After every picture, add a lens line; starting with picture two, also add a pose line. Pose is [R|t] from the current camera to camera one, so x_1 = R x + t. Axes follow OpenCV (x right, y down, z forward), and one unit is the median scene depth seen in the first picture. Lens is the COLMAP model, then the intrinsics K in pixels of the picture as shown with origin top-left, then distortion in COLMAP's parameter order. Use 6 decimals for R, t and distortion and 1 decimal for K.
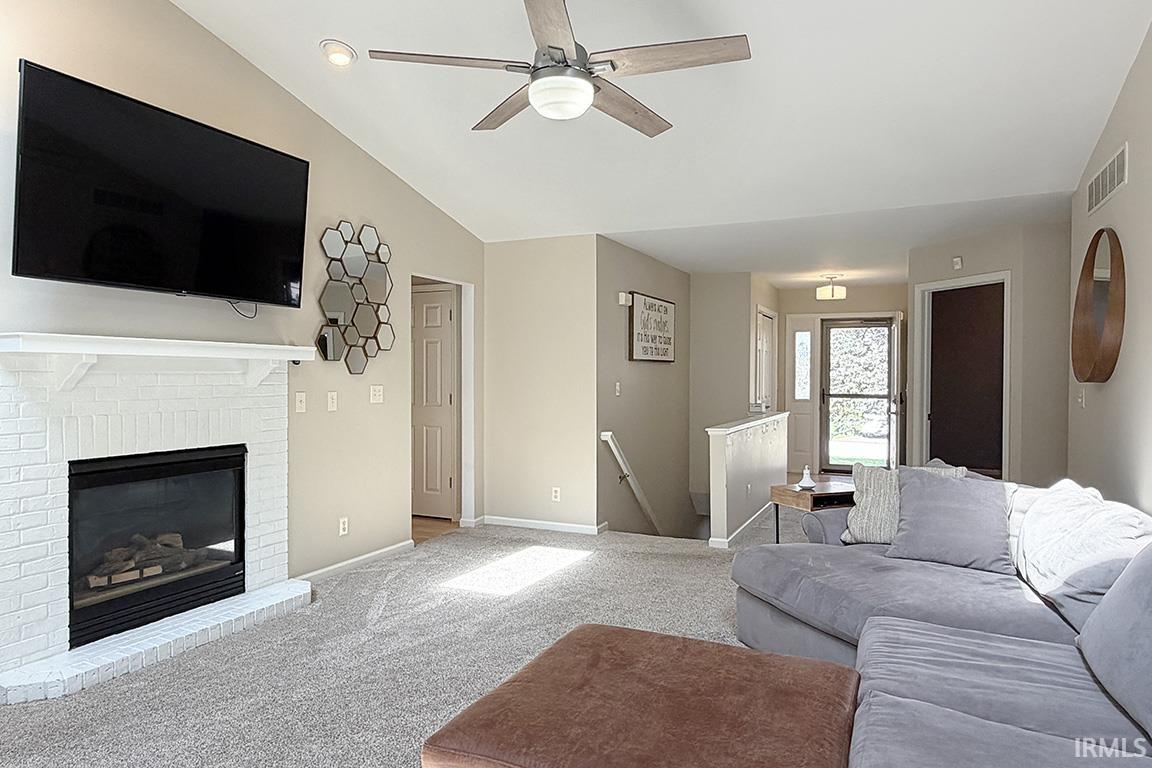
lens RADIAL K [[700.0, 0, 573.8], [0, 700.0, 413.5], [0, 0, 1]] dist [0.001858, -0.000075]
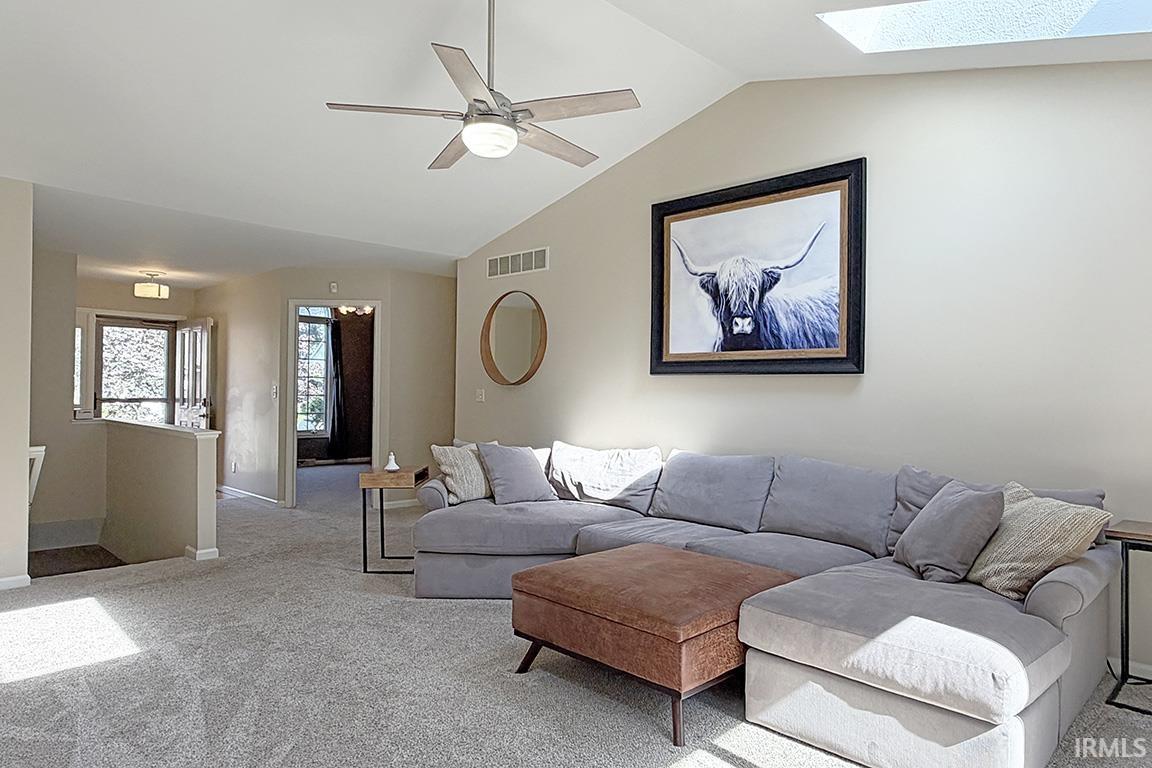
lens RADIAL K [[725.3, 0, 579.6], [0, 725.3, 381.6], [0, 0, 1]] dist [0.000595, 0.000499]
pose [[0.335511, 0.013396, 0.941941, -0.369211], [0.038659, 0.998861, -0.027975, 0.000124], [-0.941243, 0.045801, 0.334611, 0.137431]]
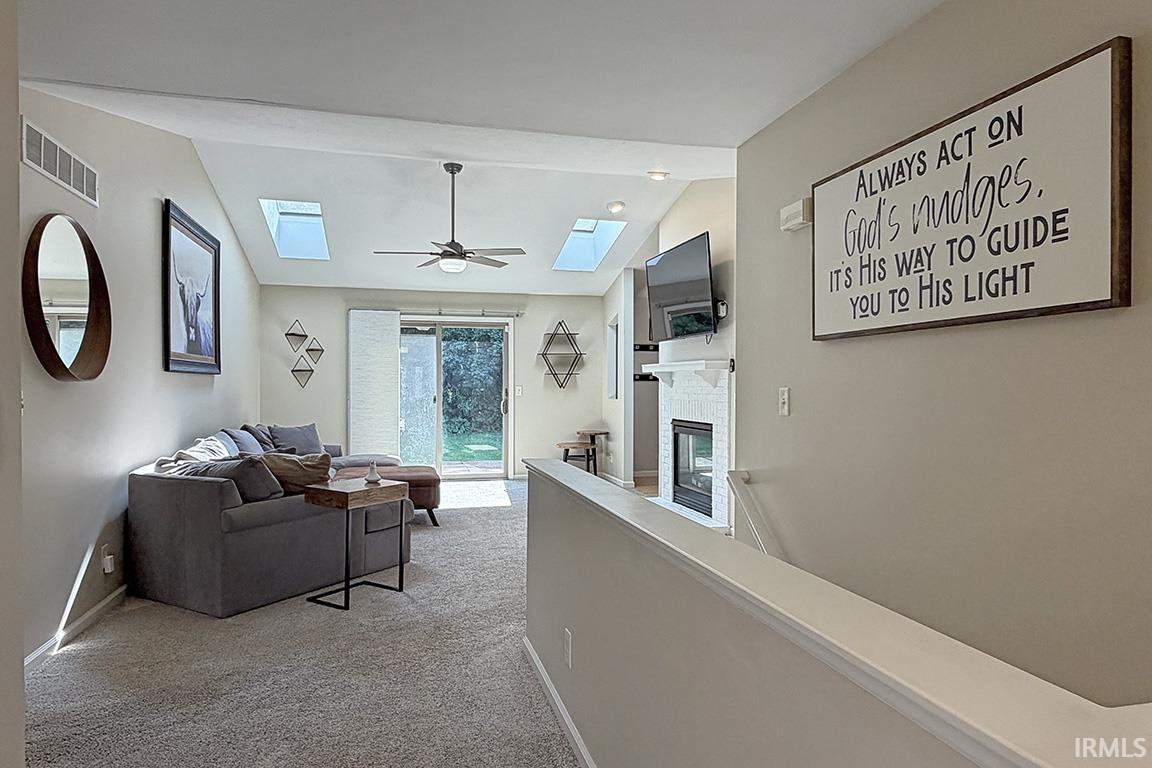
lens RADIAL K [[710.6, 0, 576.0], [0, 710.6, 384.0], [0, 0, 1]] dist [0.002708, 0.000505]
pose [[-0.763588, -0.001883, -0.645701, 0.398825], [-0.034938, 0.998651, 0.038405, -0.048666], [0.644758, 0.051885, -0.762624, 1.014538]]
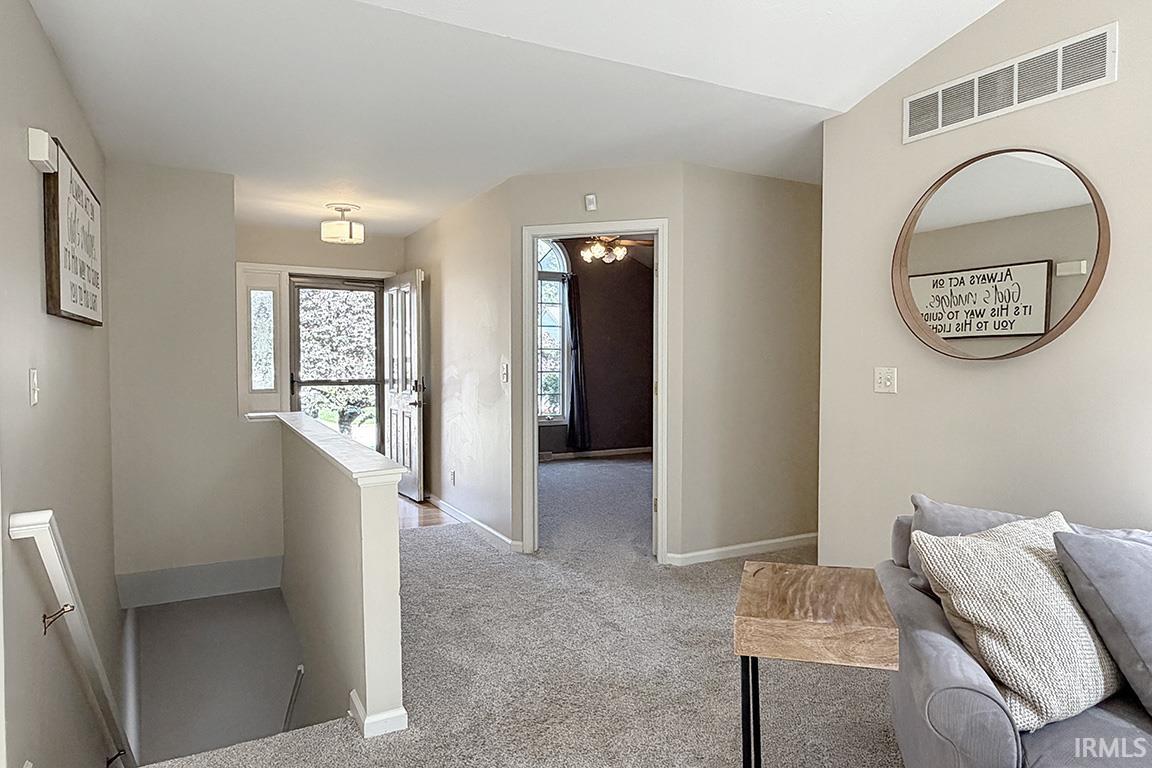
lens RADIAL K [[709.6, 0, 575.3], [0, 709.6, 373.3], [0, 0, 1]] dist [-0.001439, 0.000048]
pose [[0.593165, -0.020727, 0.804814, -0.055132], [0.045195, 0.998949, -0.007583, -0.020790], [-0.803811, 0.040871, 0.593479, 0.427815]]
